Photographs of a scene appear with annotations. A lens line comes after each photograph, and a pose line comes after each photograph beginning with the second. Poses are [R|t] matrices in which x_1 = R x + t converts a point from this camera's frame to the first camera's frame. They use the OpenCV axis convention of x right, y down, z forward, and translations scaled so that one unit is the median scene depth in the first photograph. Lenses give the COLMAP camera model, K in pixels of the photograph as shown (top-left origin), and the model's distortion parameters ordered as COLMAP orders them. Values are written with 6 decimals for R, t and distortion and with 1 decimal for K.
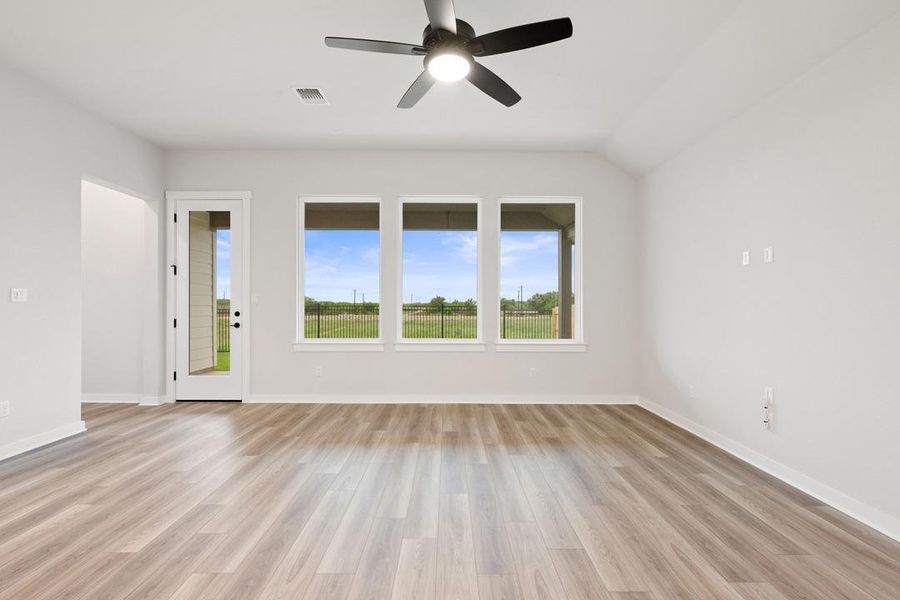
lens RADIAL K [[398.3, 0, 450.7], [0, 398.3, 303.3], [0, 0, 1]] dist [-0.002781, -0.000311]
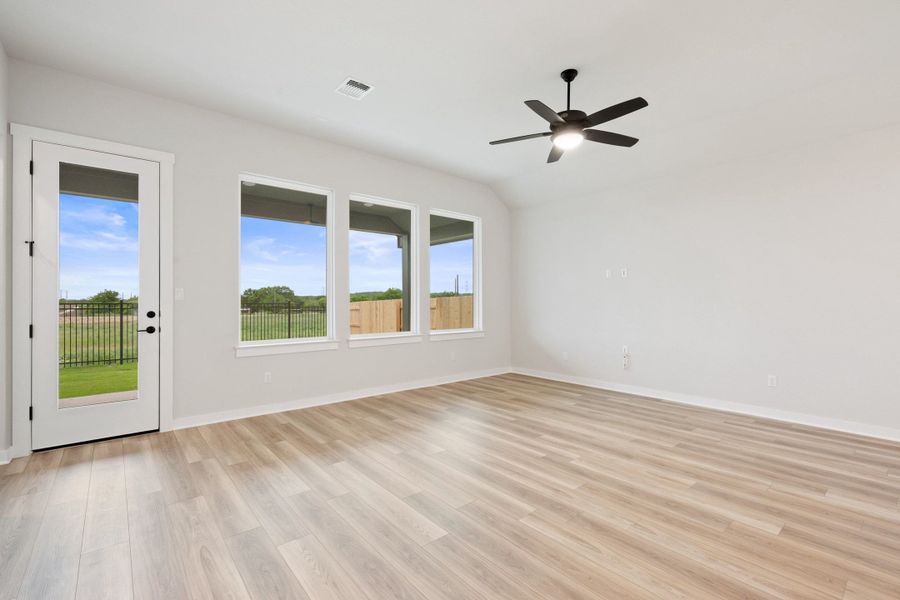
lens RADIAL K [[398.3, 0, 450.7], [0, 398.3, 303.3], [0, 0, 1]] dist [-0.002781, -0.000311]
pose [[0.767531, -0.006458, 0.640980, -0.619719], [0.000702, 0.999957, 0.009235, -0.001160], [-0.641012, -0.006638, 0.767502, 0.074488]]
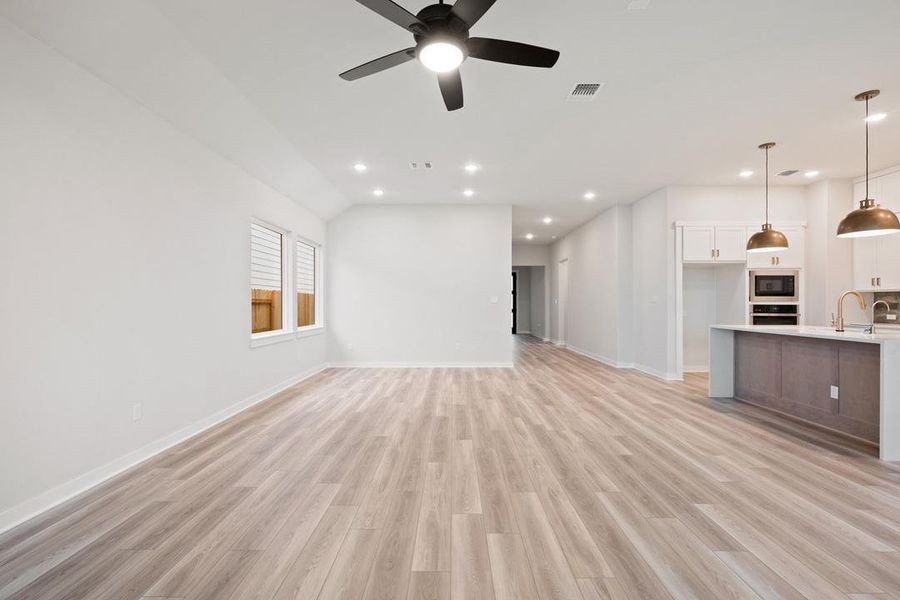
lens RADIAL K [[398.3, 0, 450.7], [0, 398.3, 303.3], [0, 0, 1]] dist [-0.002781, -0.000311]
pose [[-0.999925, -0.003362, 0.011769, -0.018823], [-0.003395, 0.999990, -0.002804, 0.002142], [-0.011760, -0.002844, -0.999927, 0.950065]]
